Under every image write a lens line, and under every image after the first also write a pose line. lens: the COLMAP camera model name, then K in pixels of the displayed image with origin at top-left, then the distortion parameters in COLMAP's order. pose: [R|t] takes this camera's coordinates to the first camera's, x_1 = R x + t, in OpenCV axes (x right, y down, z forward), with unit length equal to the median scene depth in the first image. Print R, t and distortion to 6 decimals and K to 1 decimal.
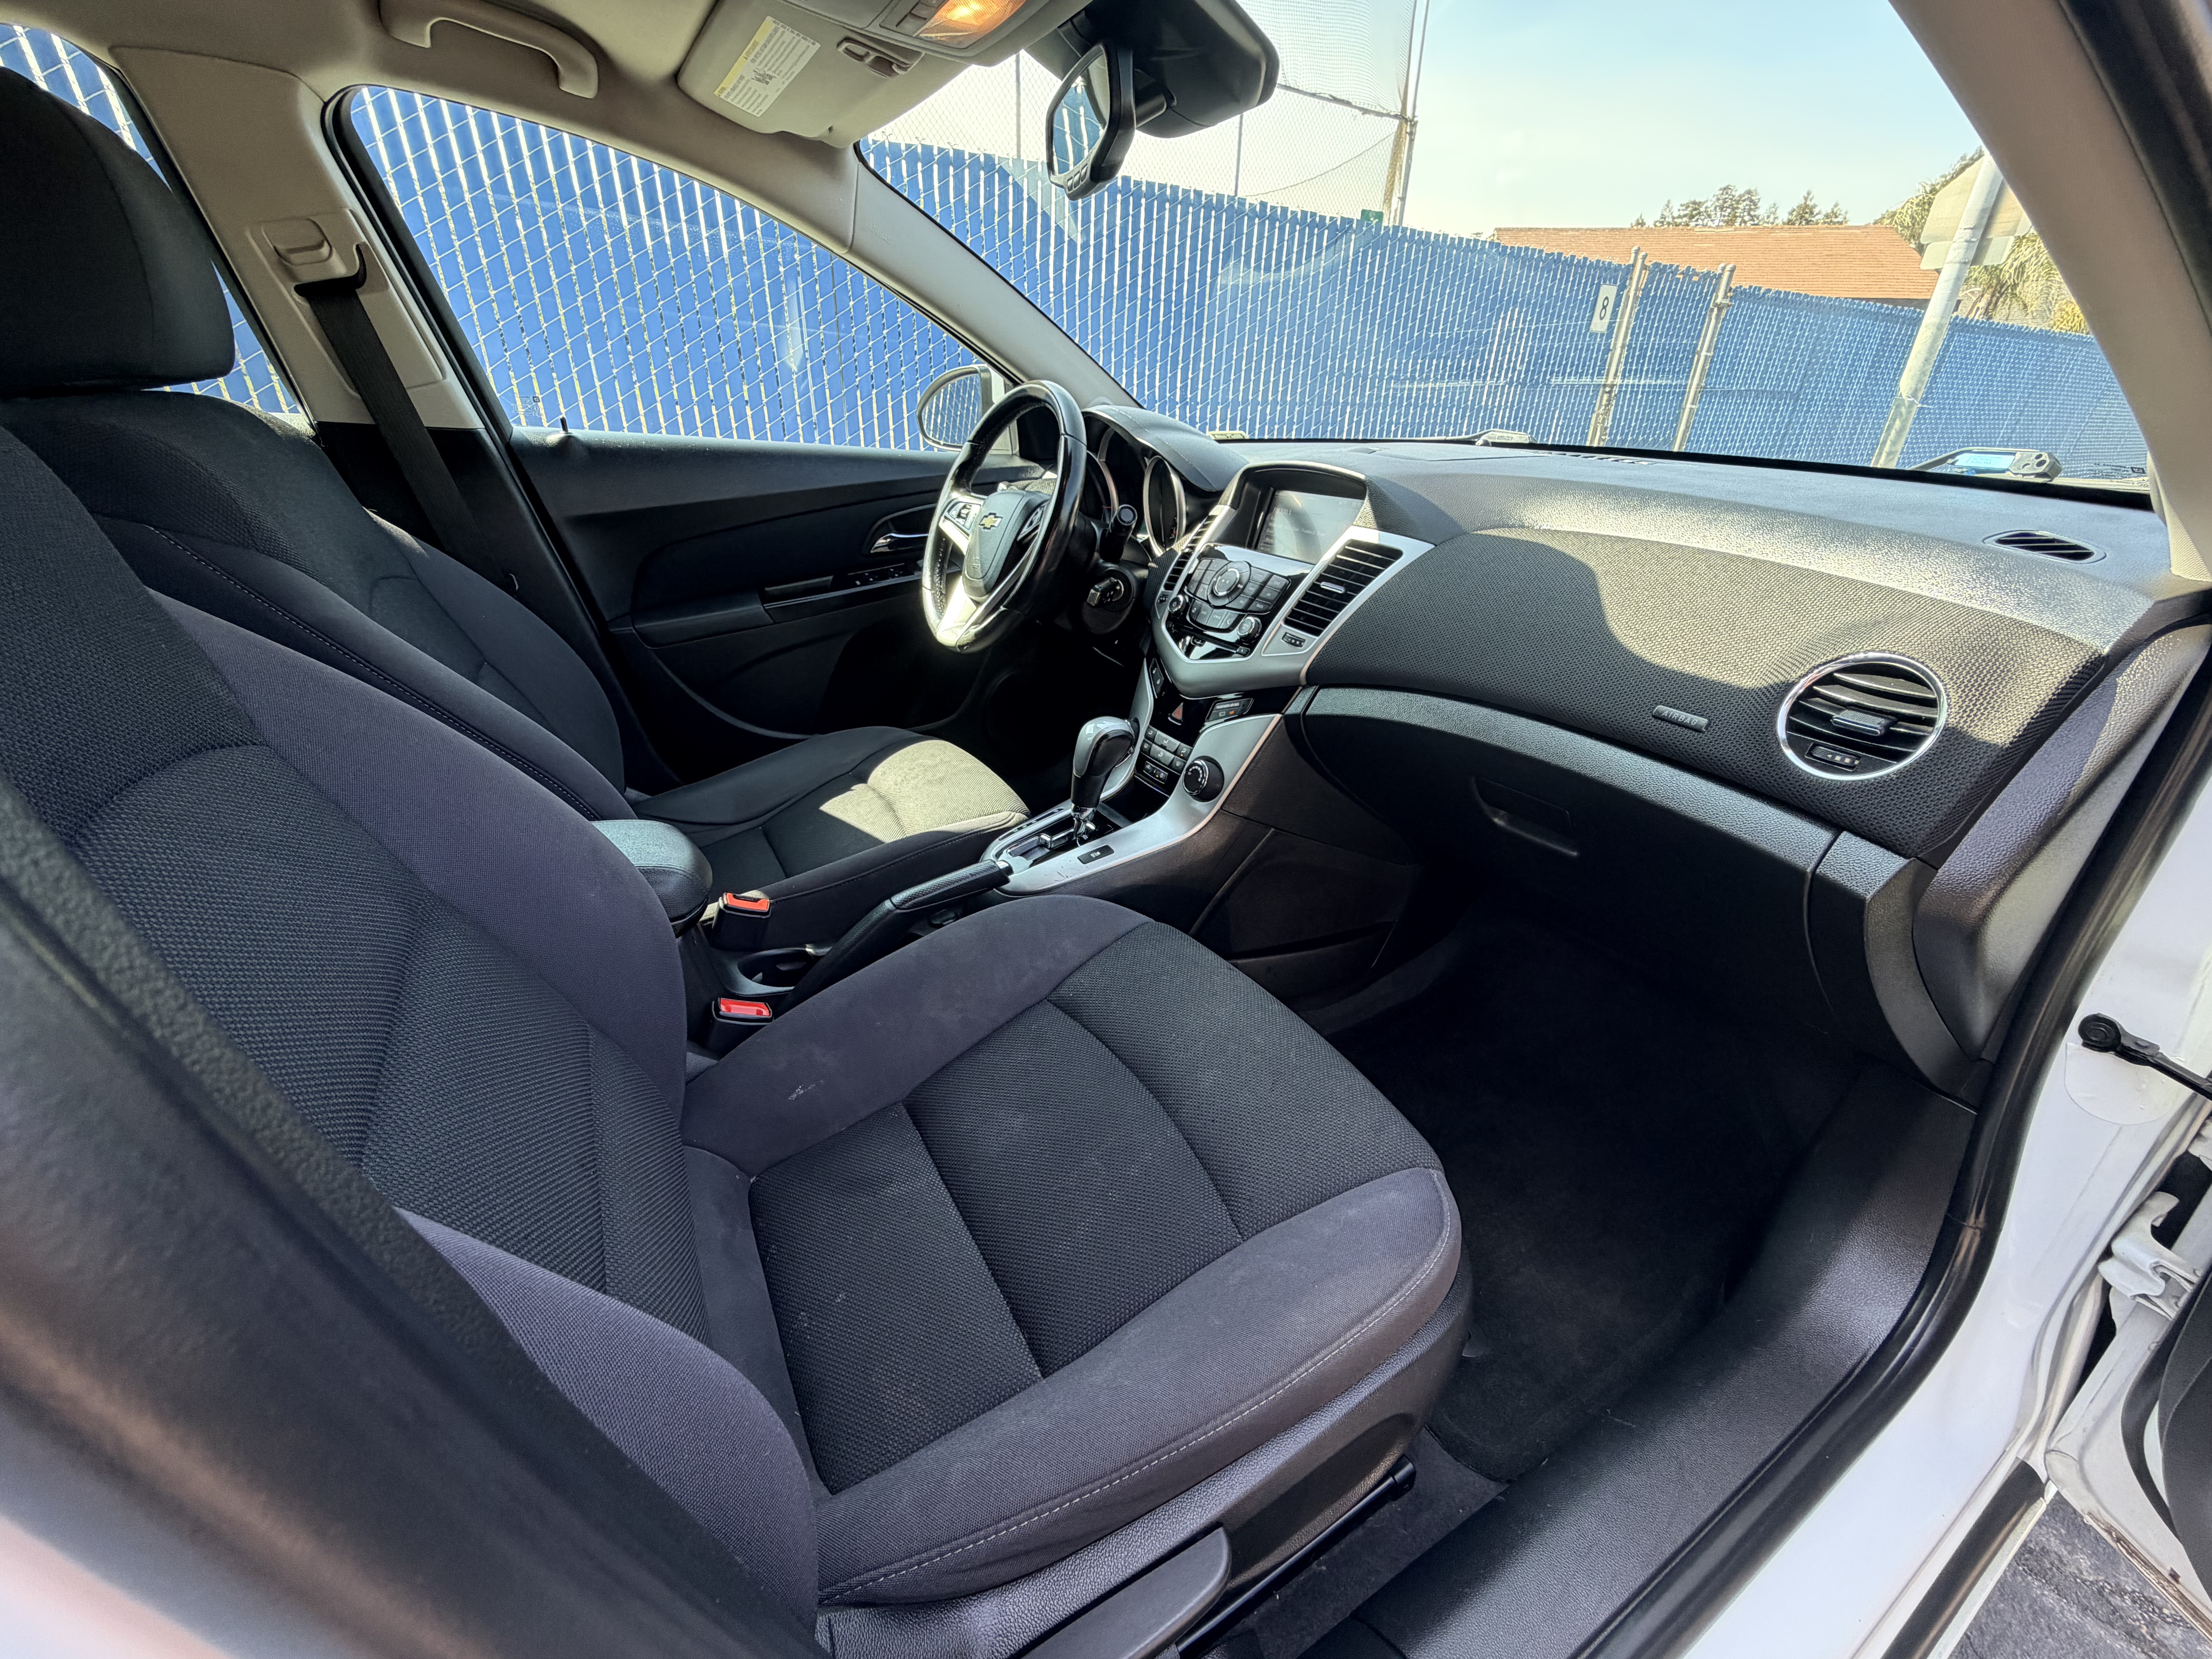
lens RADIAL K [[877.7, 0, 1113.0], [0, 877.7, 829.8], [0, 0, 1]] dist [0.000150, 0.000339]
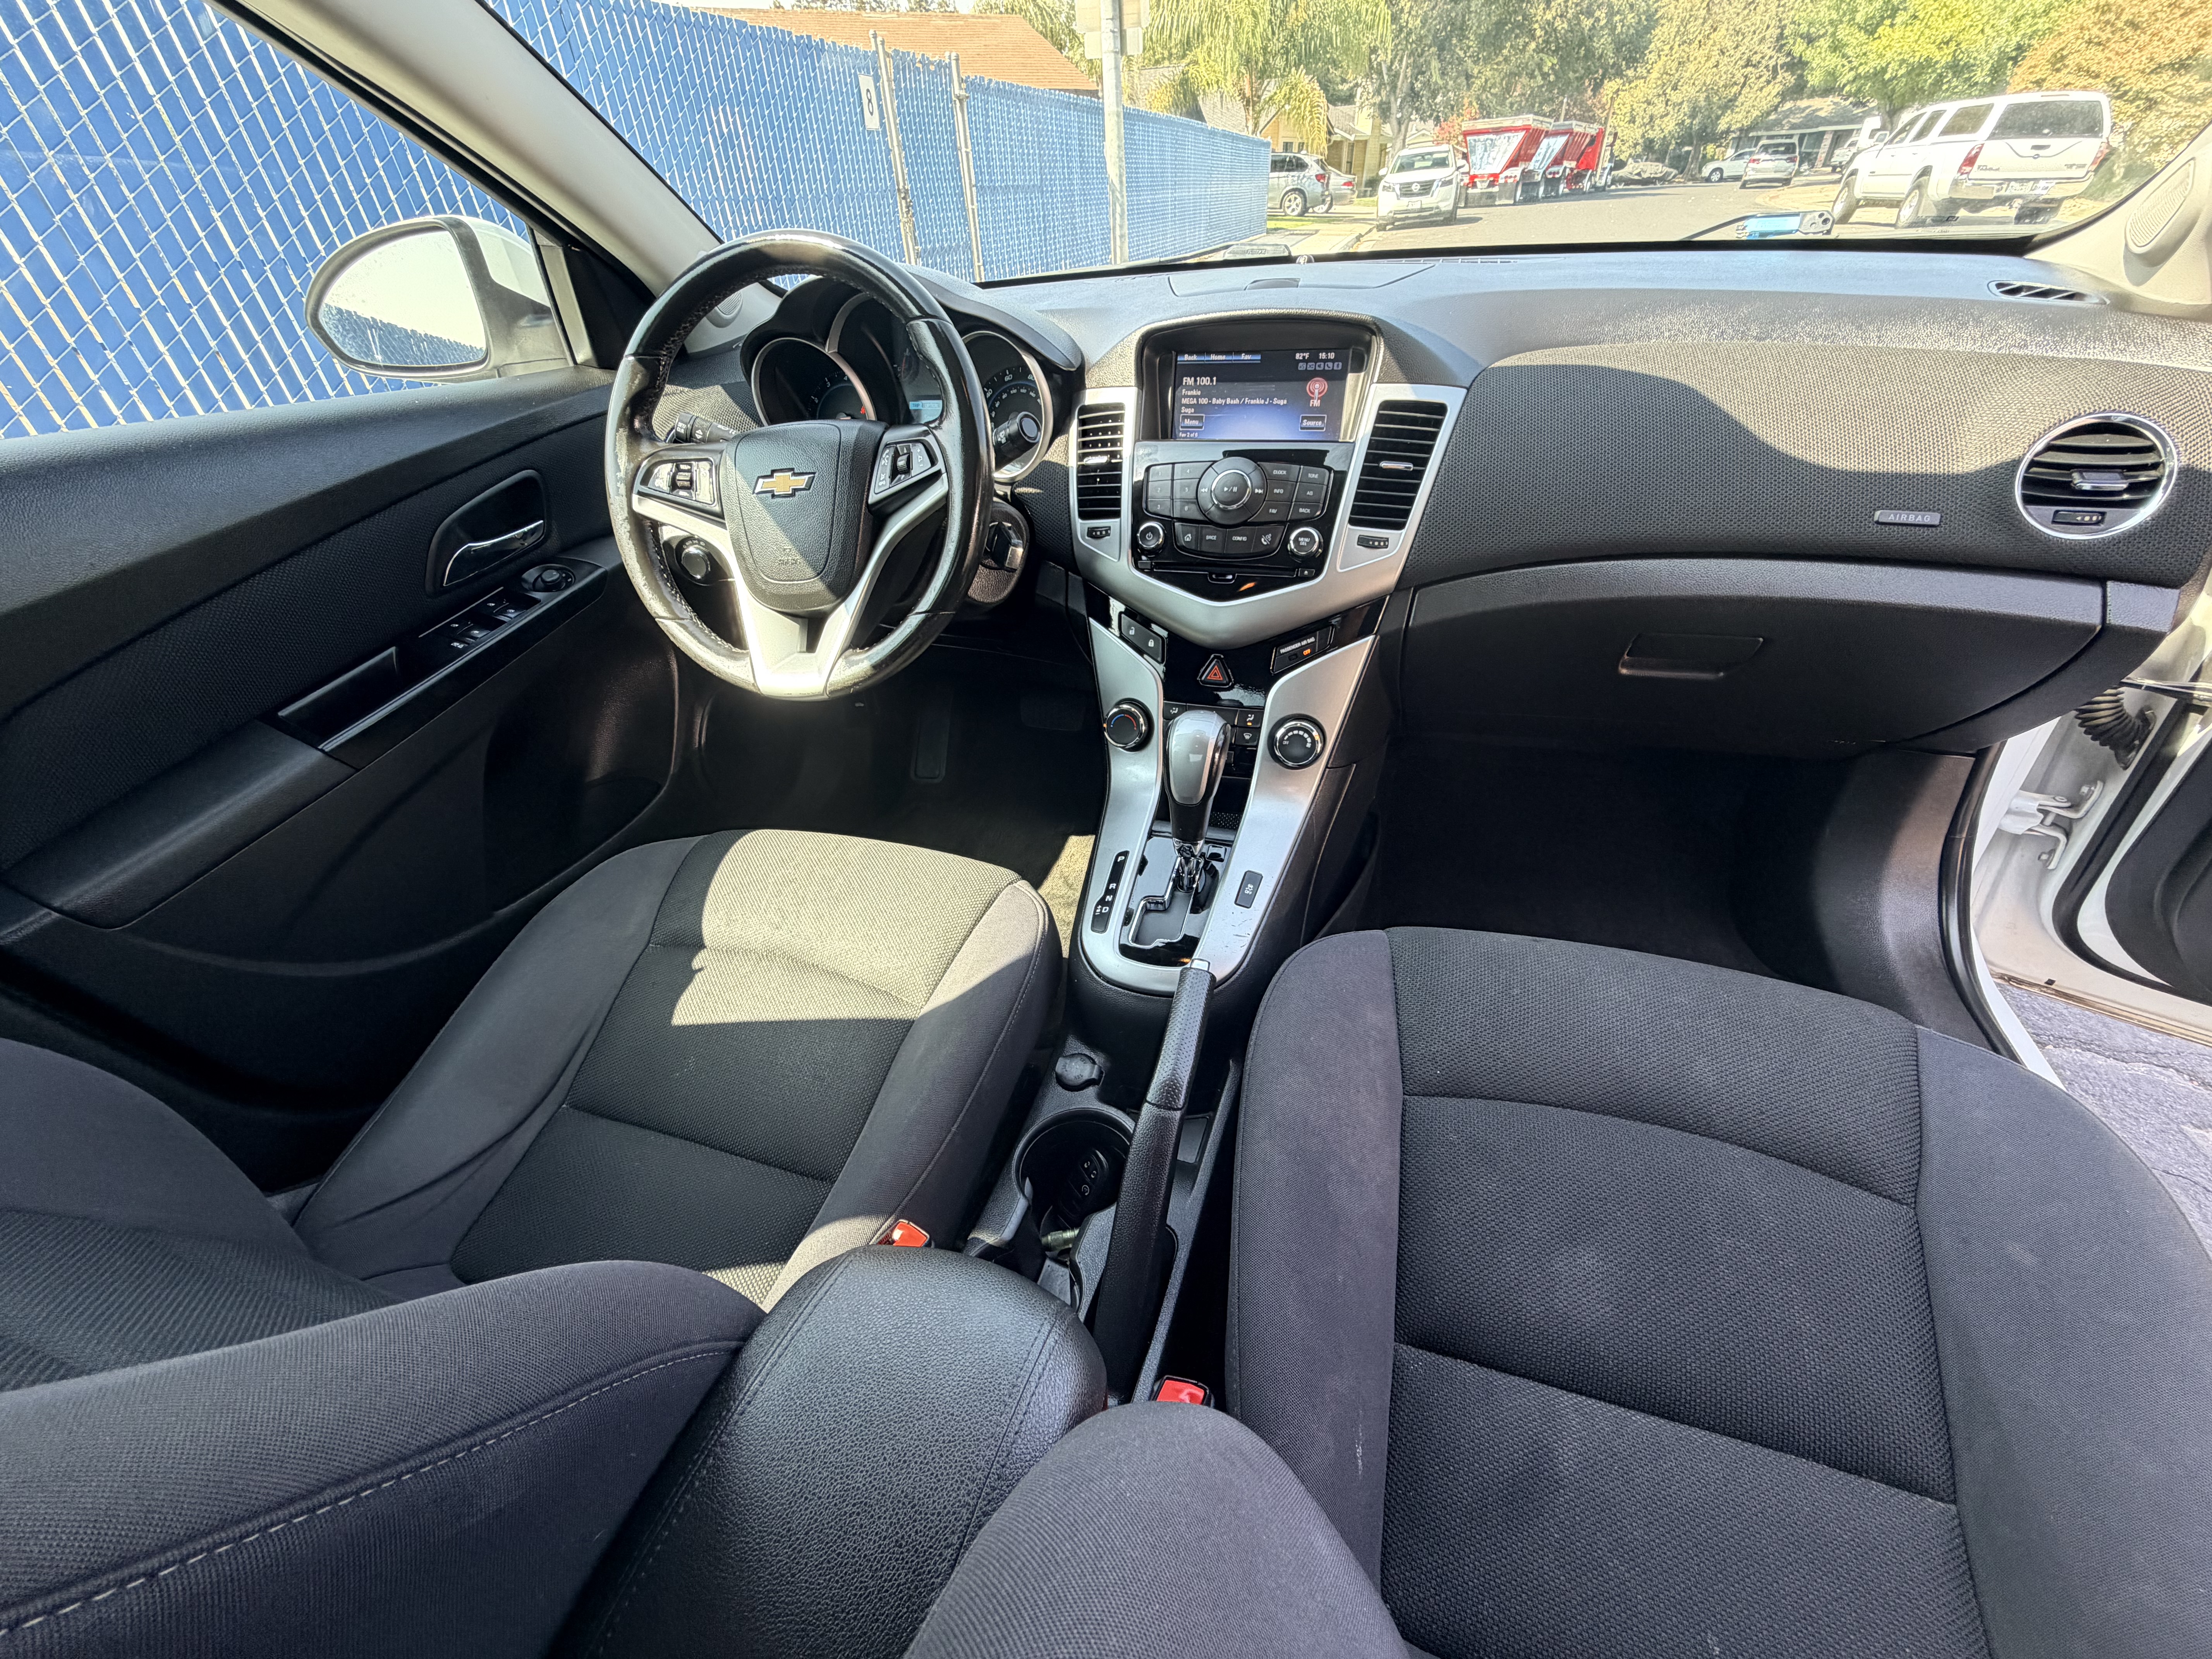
lens RADIAL K [[877.7, 0, 1101.7], [0, 877.7, 826.2], [0, 0, 1]] dist [0.000150, 0.000339]
pose [[0.749147, -0.434068, 0.500364, -0.504991], [0.354711, 0.900824, 0.250394, -0.274940], [-0.559428, -0.010097, 0.828817, 0.473457]]
